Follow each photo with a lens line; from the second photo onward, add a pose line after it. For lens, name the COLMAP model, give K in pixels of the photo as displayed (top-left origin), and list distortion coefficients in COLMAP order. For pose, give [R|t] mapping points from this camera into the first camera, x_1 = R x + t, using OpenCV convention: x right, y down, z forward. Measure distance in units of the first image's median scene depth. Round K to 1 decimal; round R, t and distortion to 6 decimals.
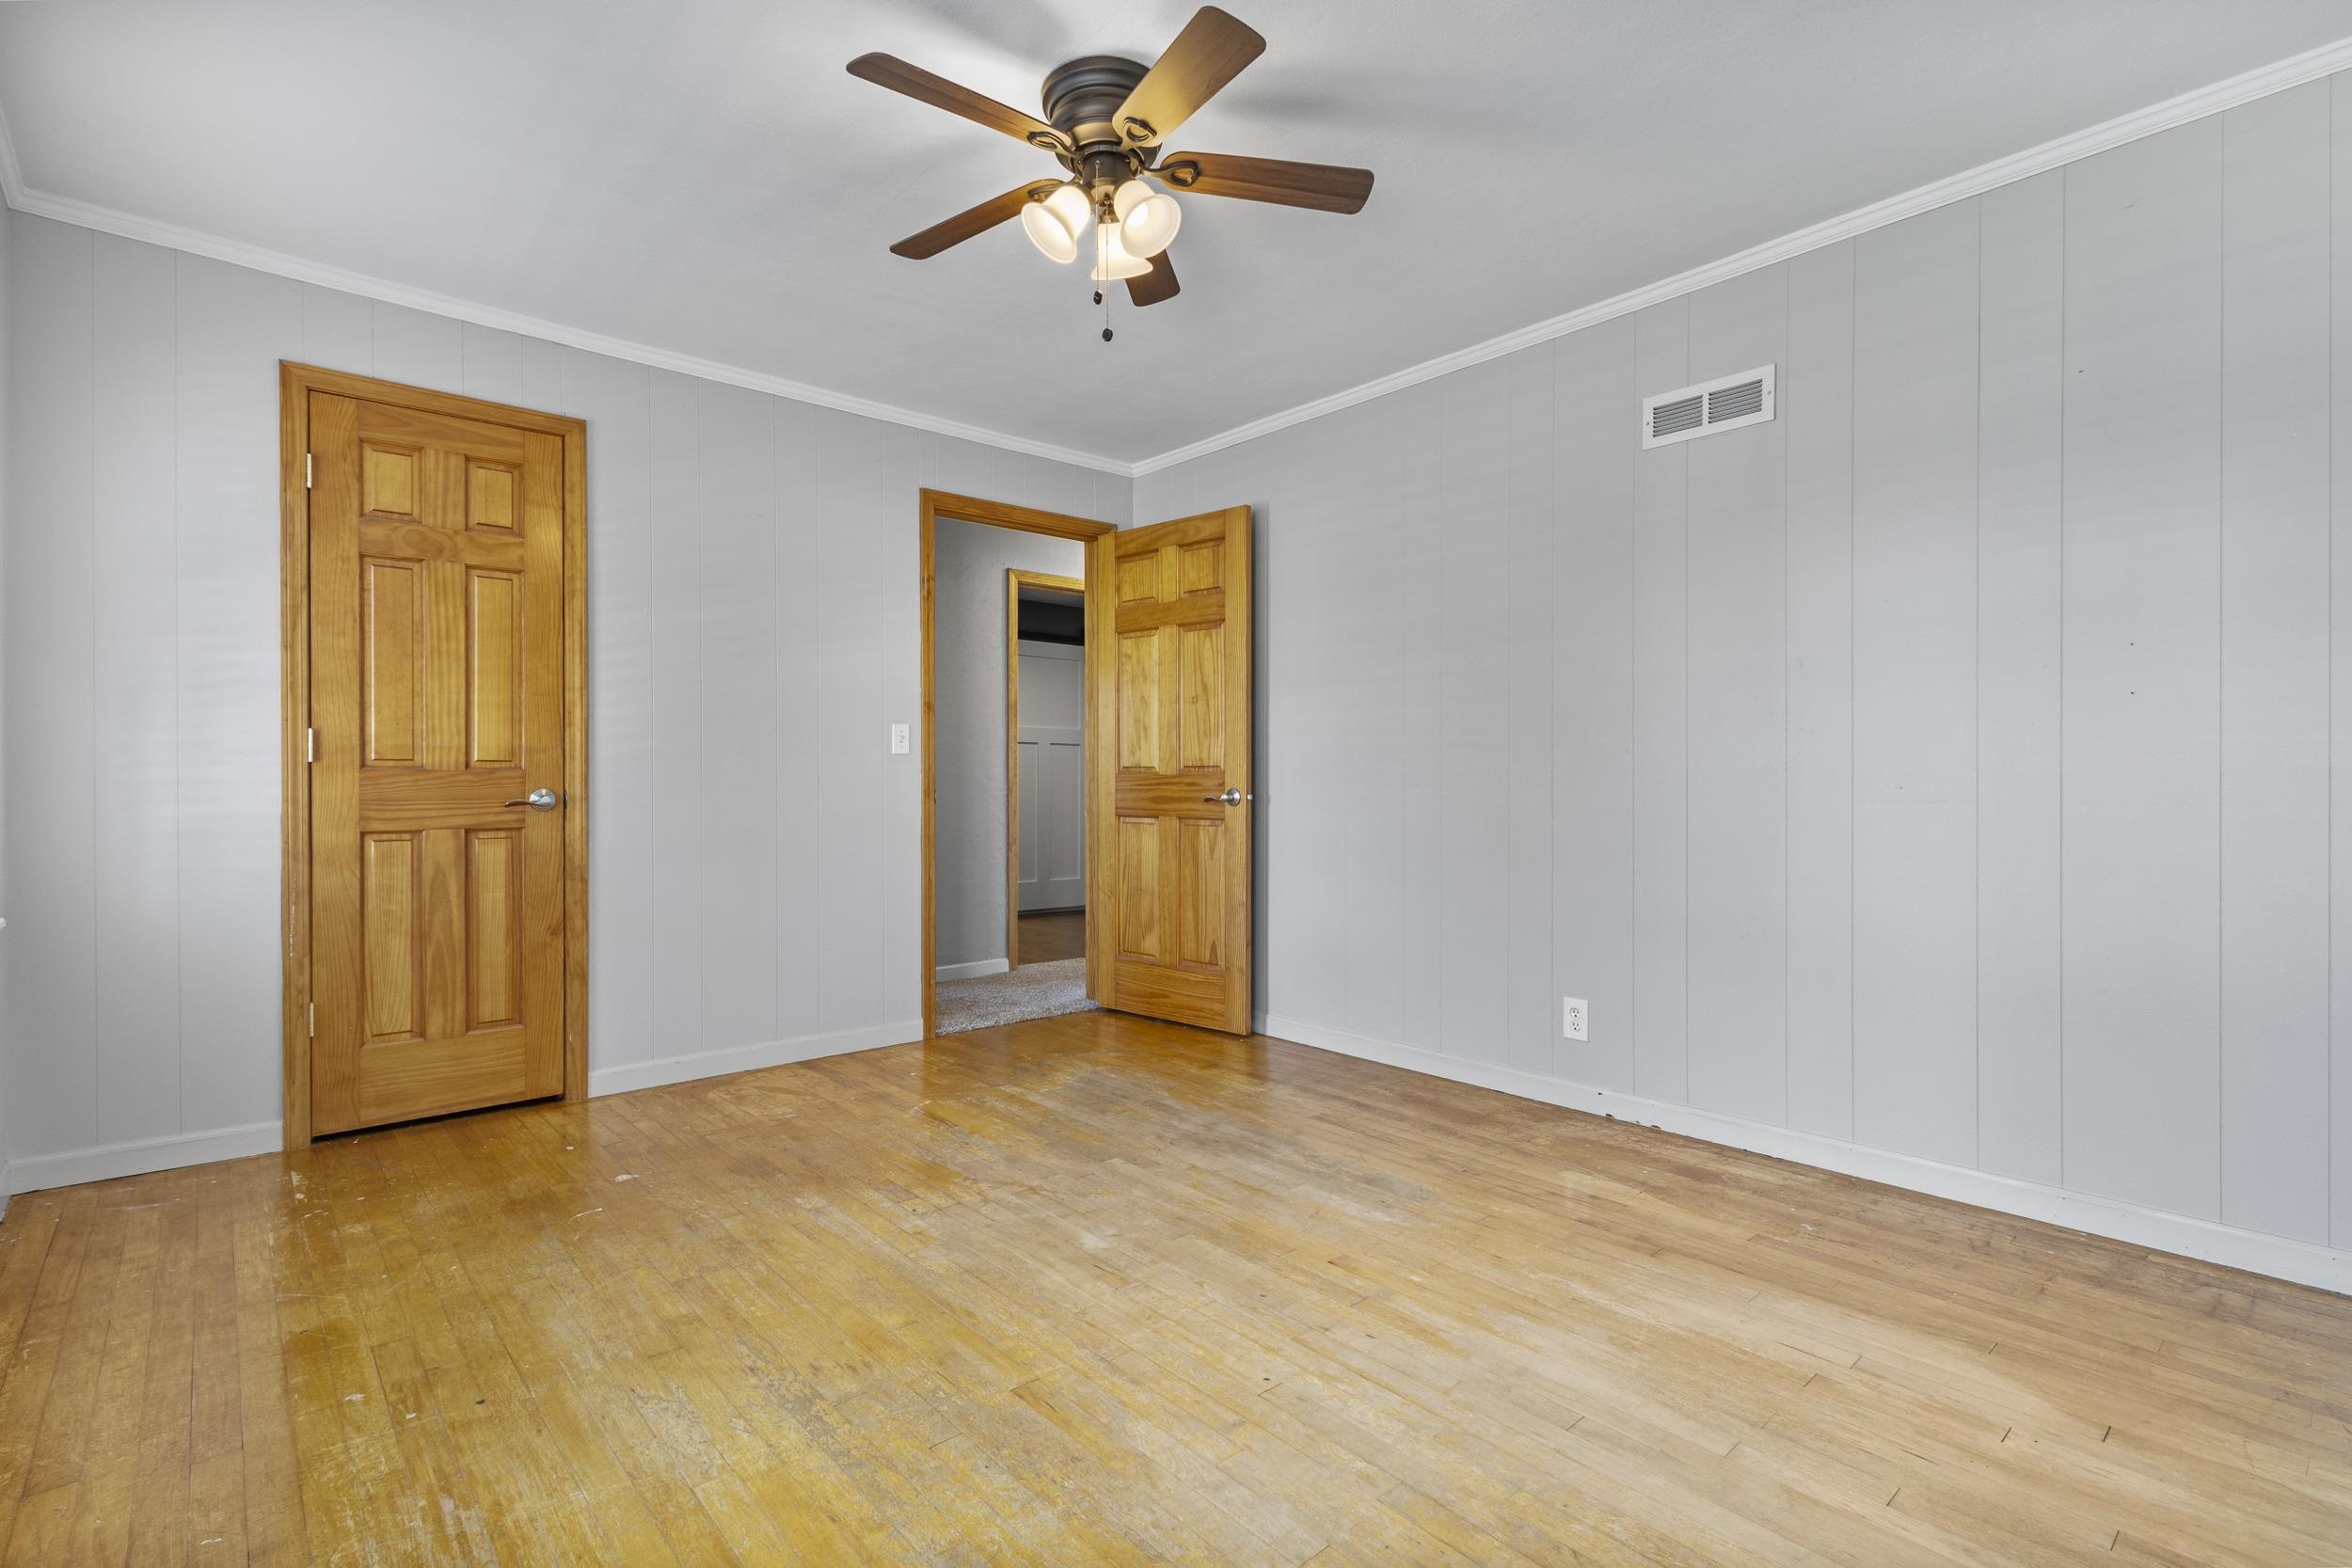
lens RADIAL K [[1100.6, 0, 1188.8], [0, 1100.6, 787.7], [0, 0, 1]] dist [0.006136, 0.000592]
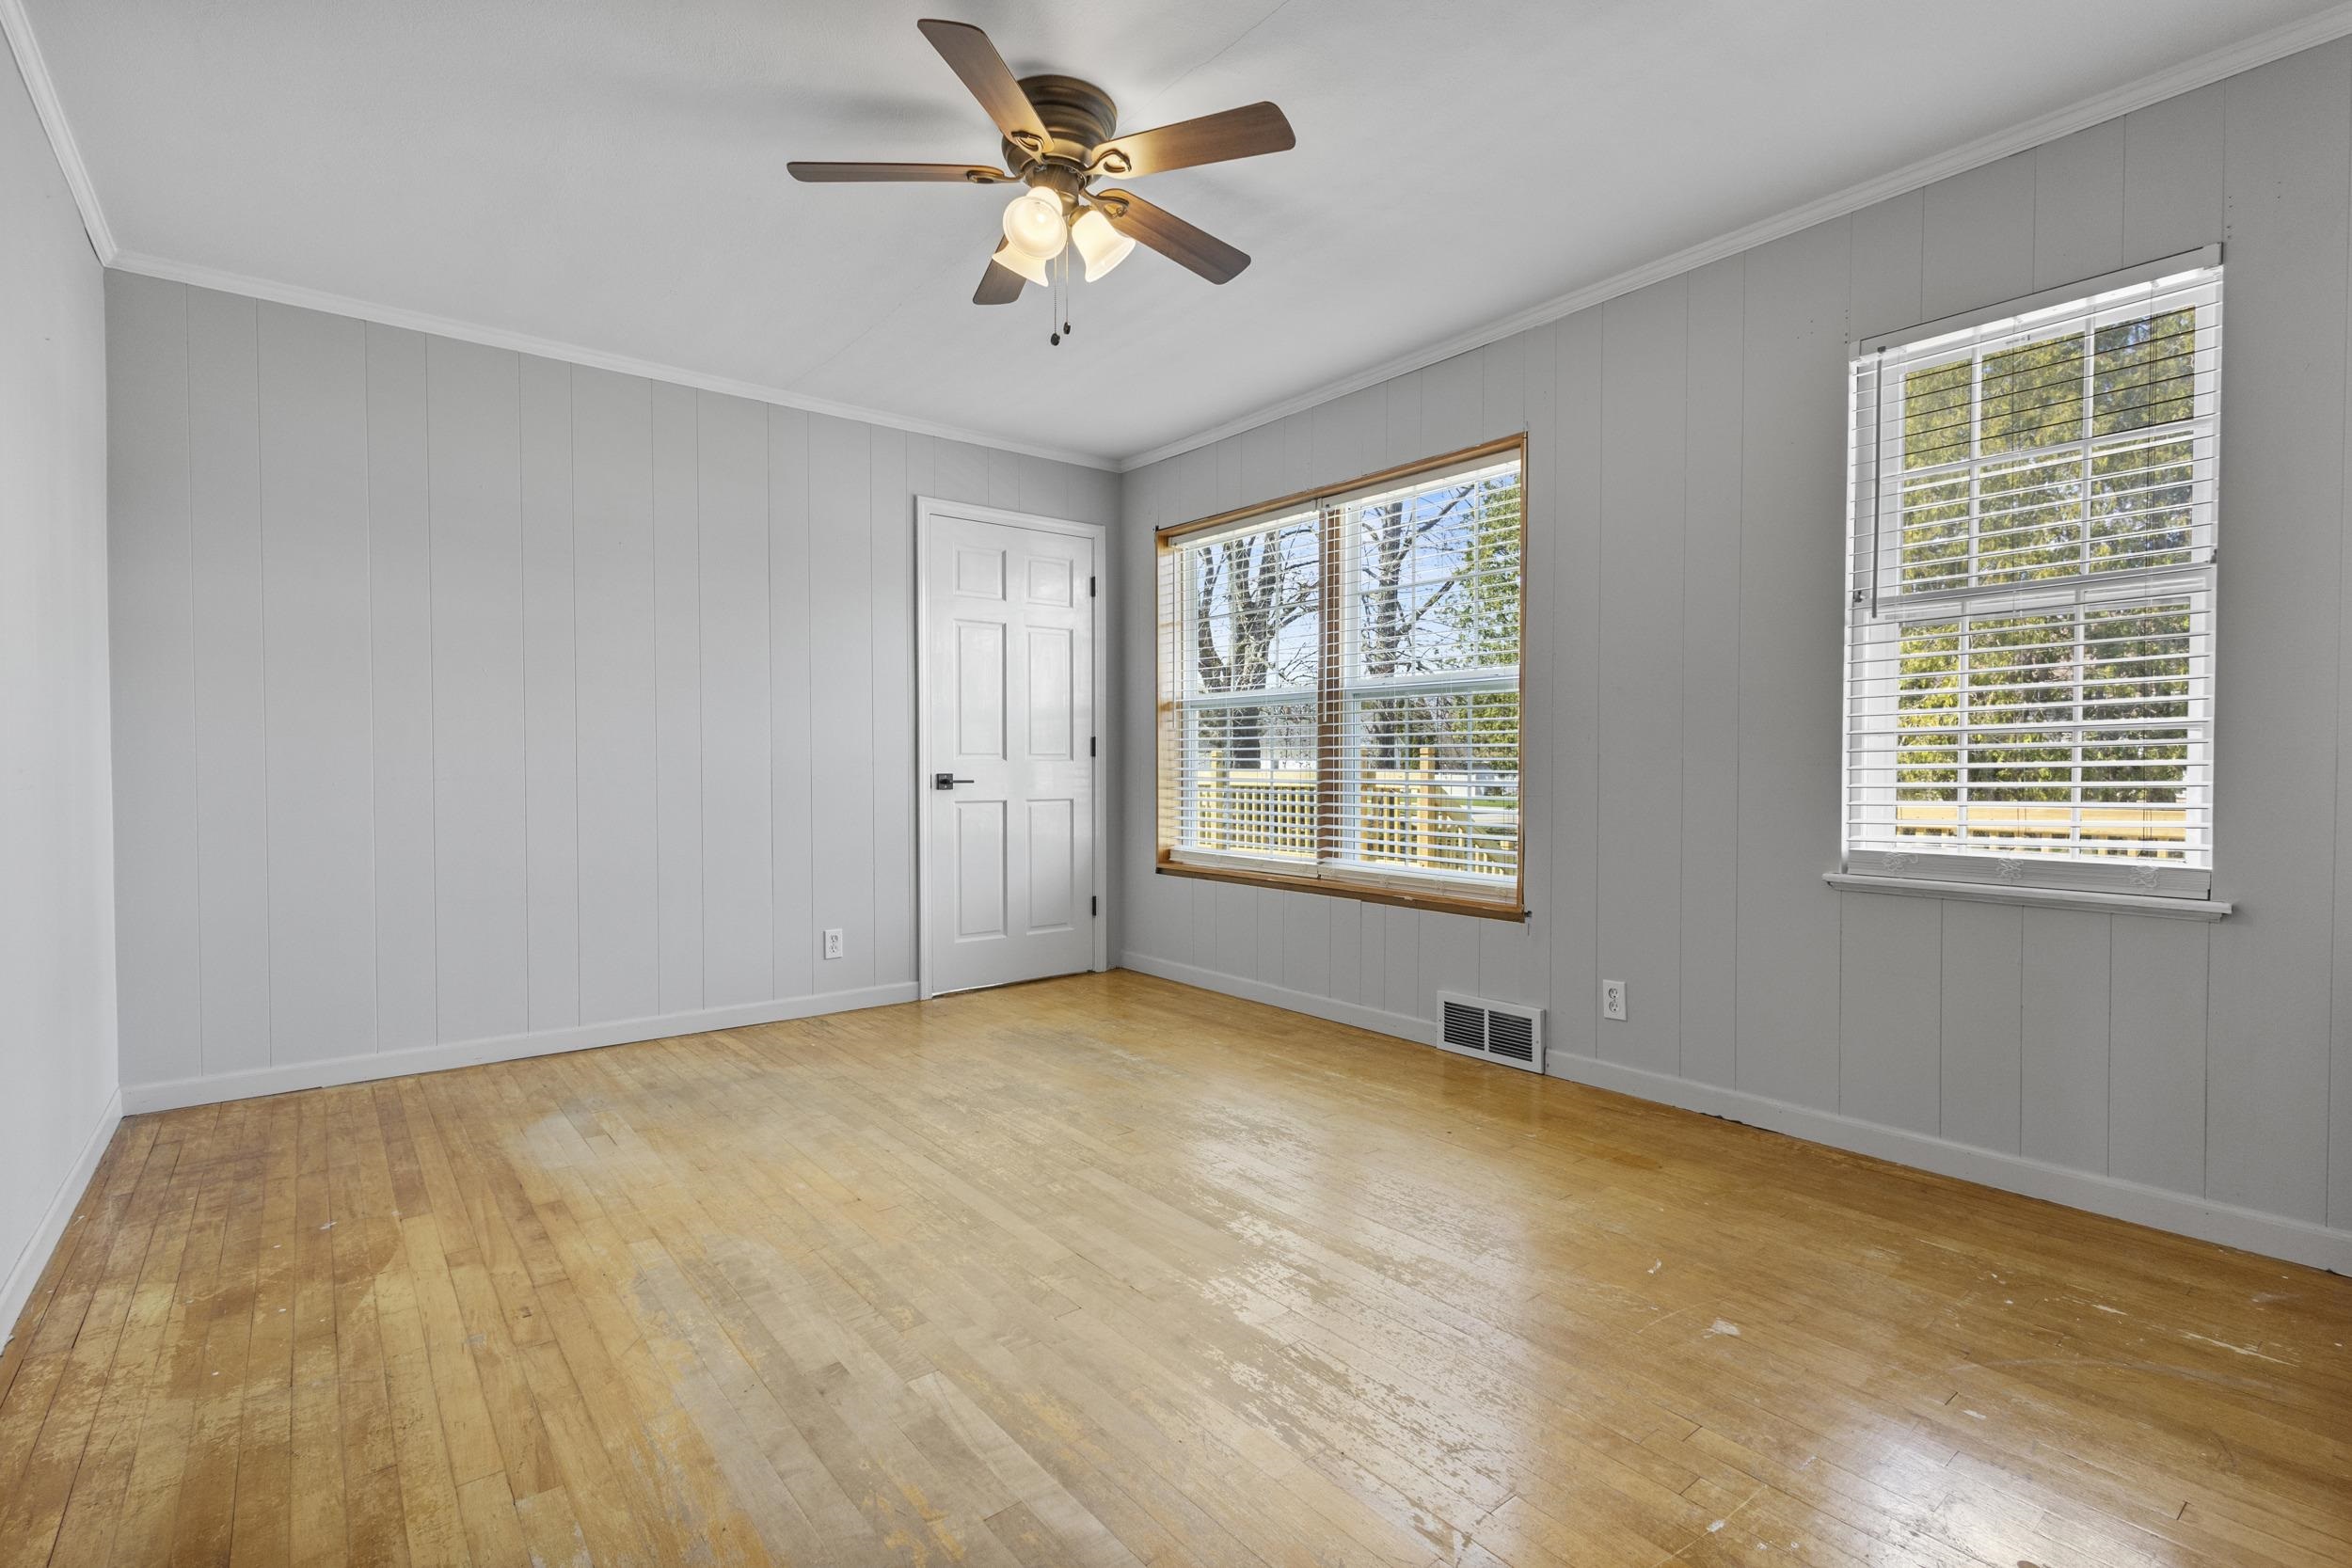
lens RADIAL K [[1100.6, 0, 1178.0], [0, 1100.6, 782.8], [0, 0, 1]] dist [0.006136, 0.000592]
pose [[-0.998778, 0.000049, 0.049414, -0.223543], [0.000823, 0.999877, 0.015631, -0.001816], [-0.049407, 0.015652, -0.998656, 1.902247]]
